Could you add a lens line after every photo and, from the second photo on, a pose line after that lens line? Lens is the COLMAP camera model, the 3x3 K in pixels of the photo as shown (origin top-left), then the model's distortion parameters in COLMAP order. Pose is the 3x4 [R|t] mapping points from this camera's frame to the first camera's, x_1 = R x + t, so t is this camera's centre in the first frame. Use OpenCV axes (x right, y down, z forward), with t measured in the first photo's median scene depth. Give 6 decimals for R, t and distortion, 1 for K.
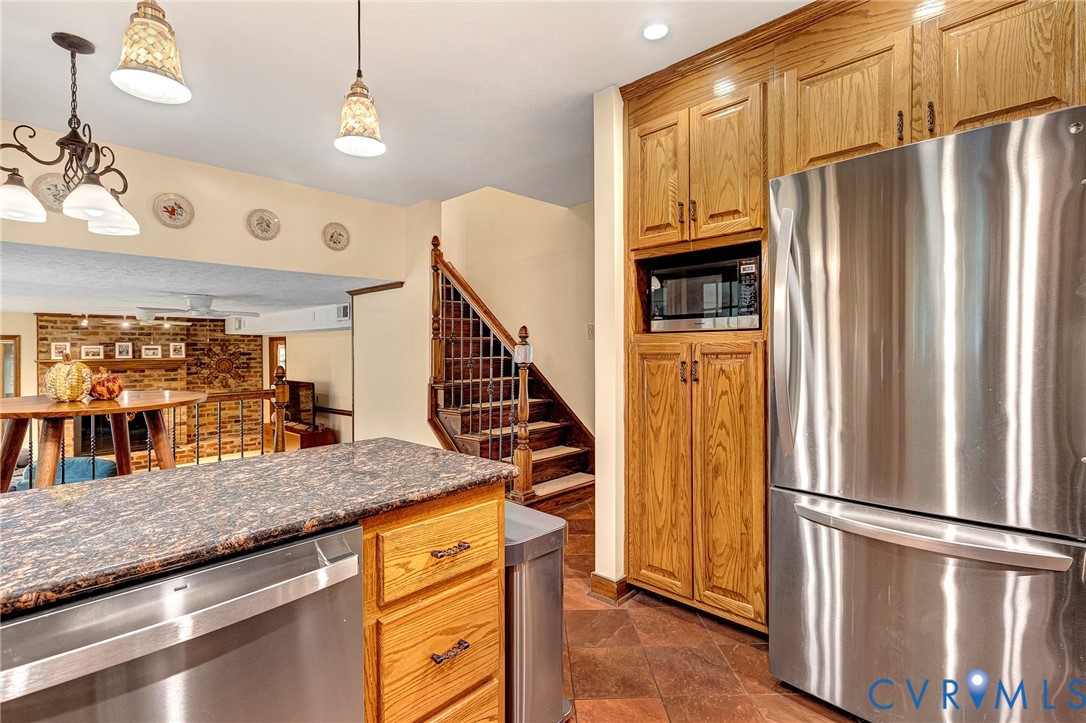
lens RADIAL K [[539.9, 0, 530.6], [0, 539.9, 351.2], [0, 0, 1]] dist [0.009833, 0.000195]
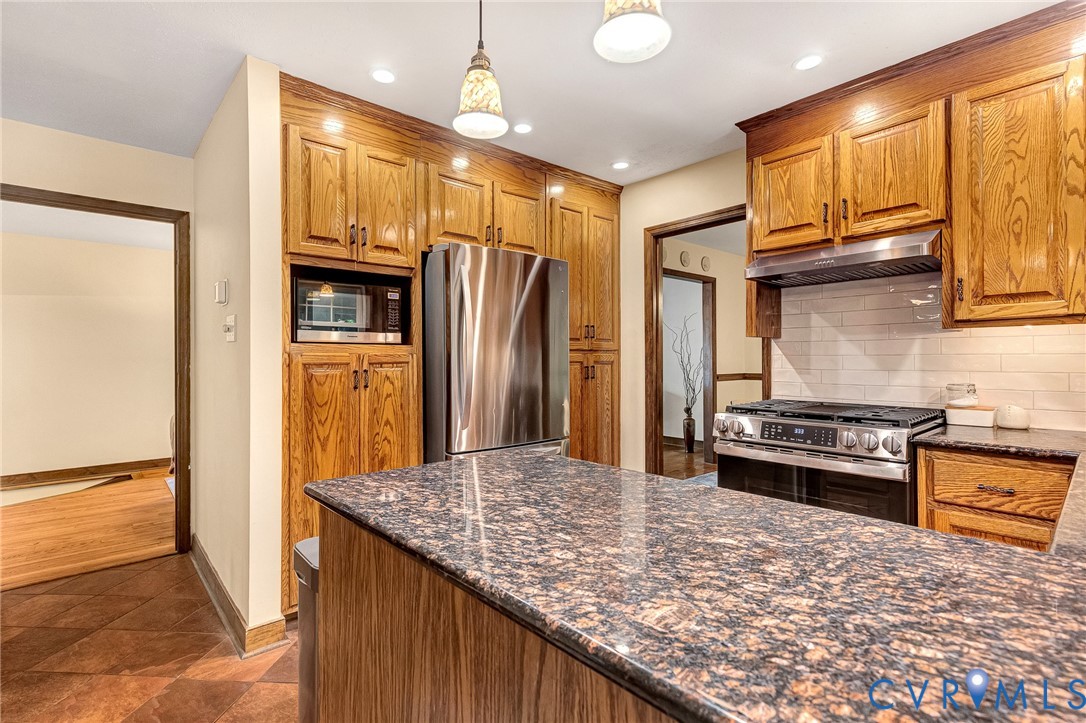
lens RADIAL K [[515.2, 0, 543.0], [0, 515.2, 361.5], [0, 0, 1]] dist [0.015033, -0.000145]
pose [[0.036502, 0.008362, 0.999299, -1.685598], [0.010064, 0.999911, -0.008735, 0.031200], [-0.999283, 0.010376, 0.036414, 1.309973]]
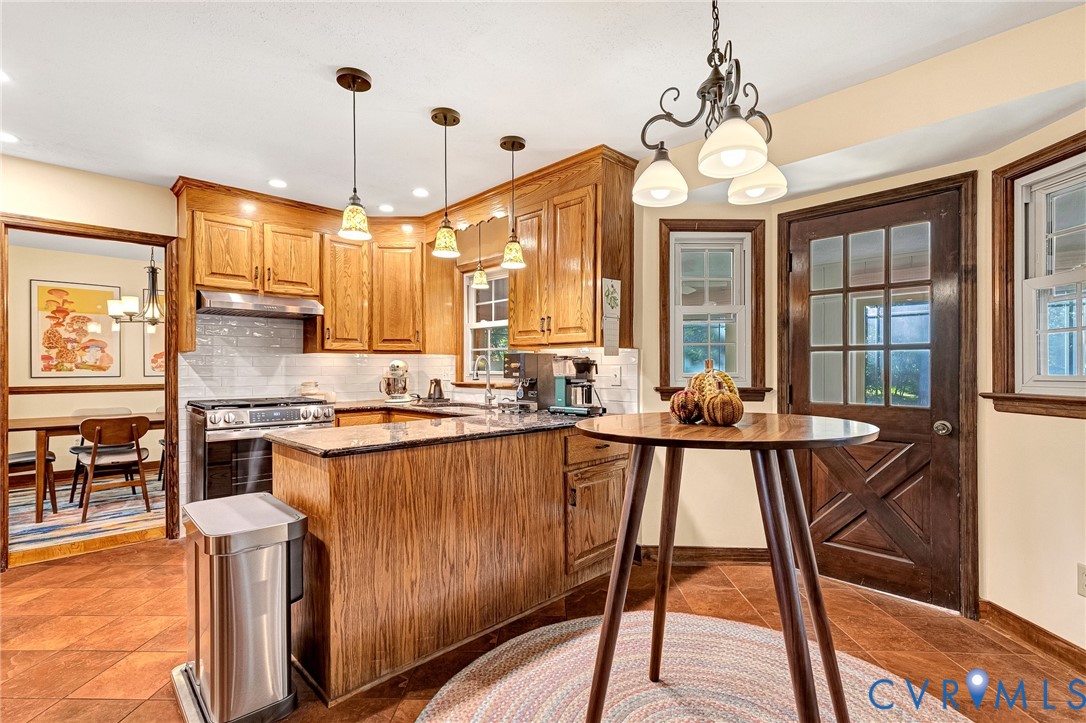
lens RADIAL K [[506.4, 0, 544.2], [0, 506.4, 366.1], [0, 0, 1]] dist [0.005744, -0.000143]
pose [[-0.999878, 0.015068, -0.004027, -1.254428], [0.015063, 0.999886, 0.001243, 0.019561], [0.004045, 0.001182, -0.999991, 3.621234]]
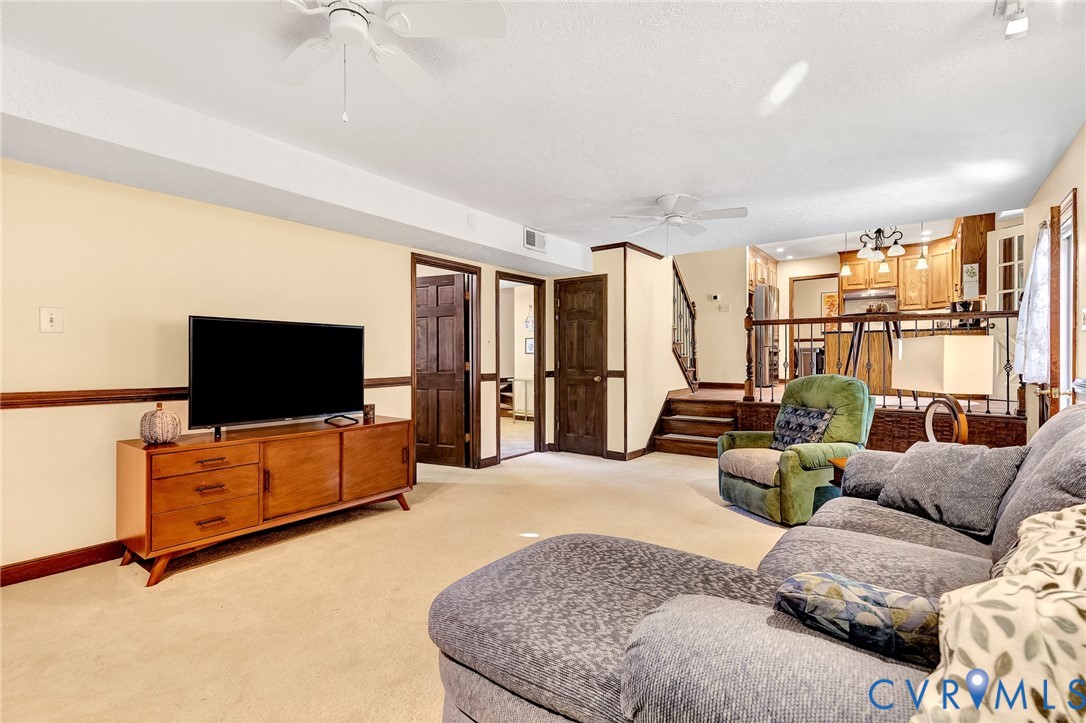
lens RADIAL K [[506.4, 0, 544.2], [0, 506.4, 366.1], [0, 0, 1]] dist [0.005744, -0.000143]
pose [[-0.162918, 0.000270, 0.986640, -6.889198], [0.010380, 0.999945, 0.001440, 0.717826], [-0.986585, 0.010476, -0.162911, 6.907921]]
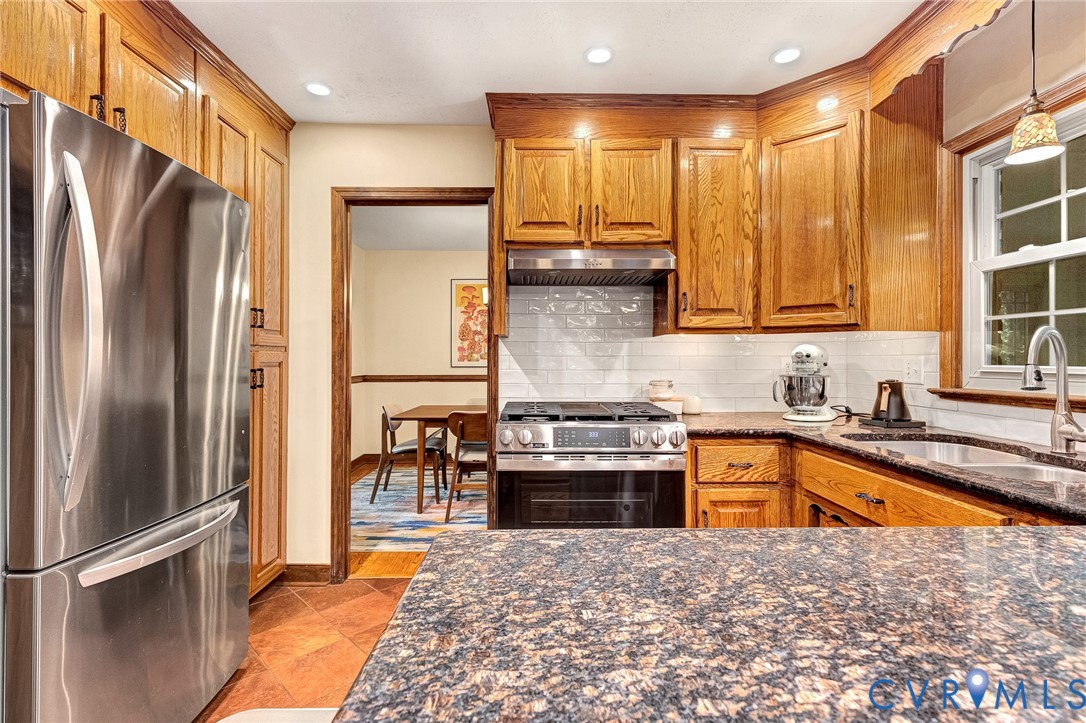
lens RADIAL K [[503.9, 0, 549.3], [0, 503.9, 360.8], [0, 0, 1]] dist [0.008931, -0.000971]
pose [[-0.738918, 0.011703, 0.673694, -0.738651], [0.014276, 0.999897, -0.001711, 0.020284], [-0.673644, 0.008354, -0.739009, 1.917800]]
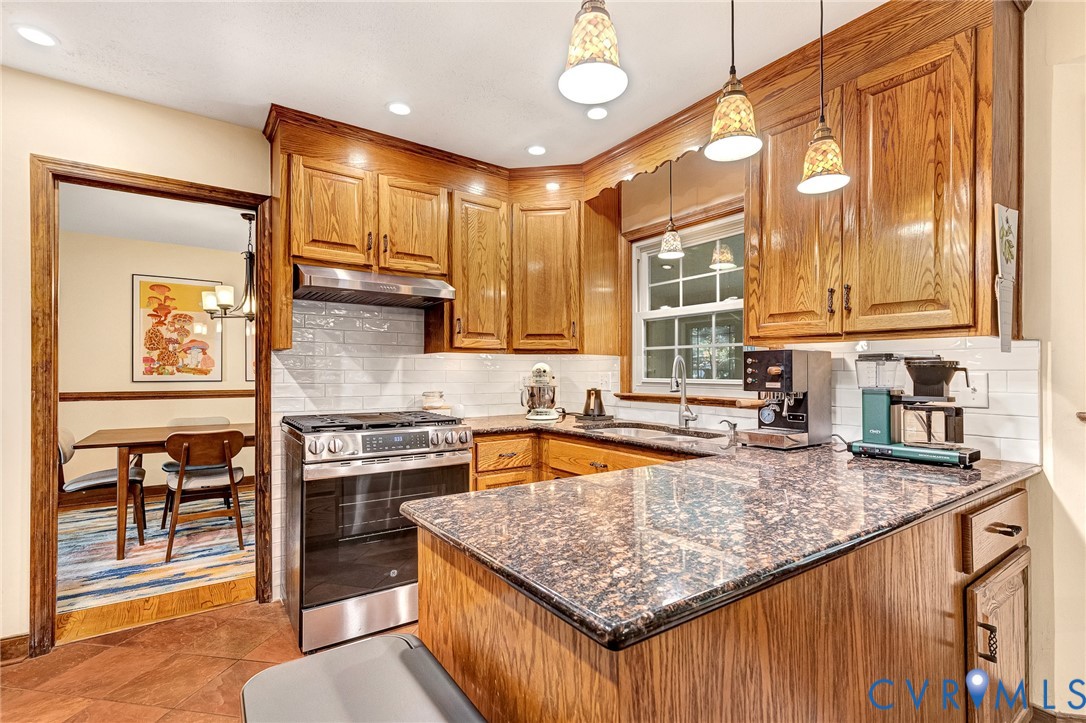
lens RADIAL K [[500.0, 0, 542.2], [0, 500.0, 372.6], [0, 0, 1]] dist [0.008292, -0.000357]
pose [[-0.988356, 0.010447, 0.151799, -0.519993], [0.010878, 0.999939, 0.002005, 0.011969], [-0.151769, 0.003633, -0.988409, 2.458077]]
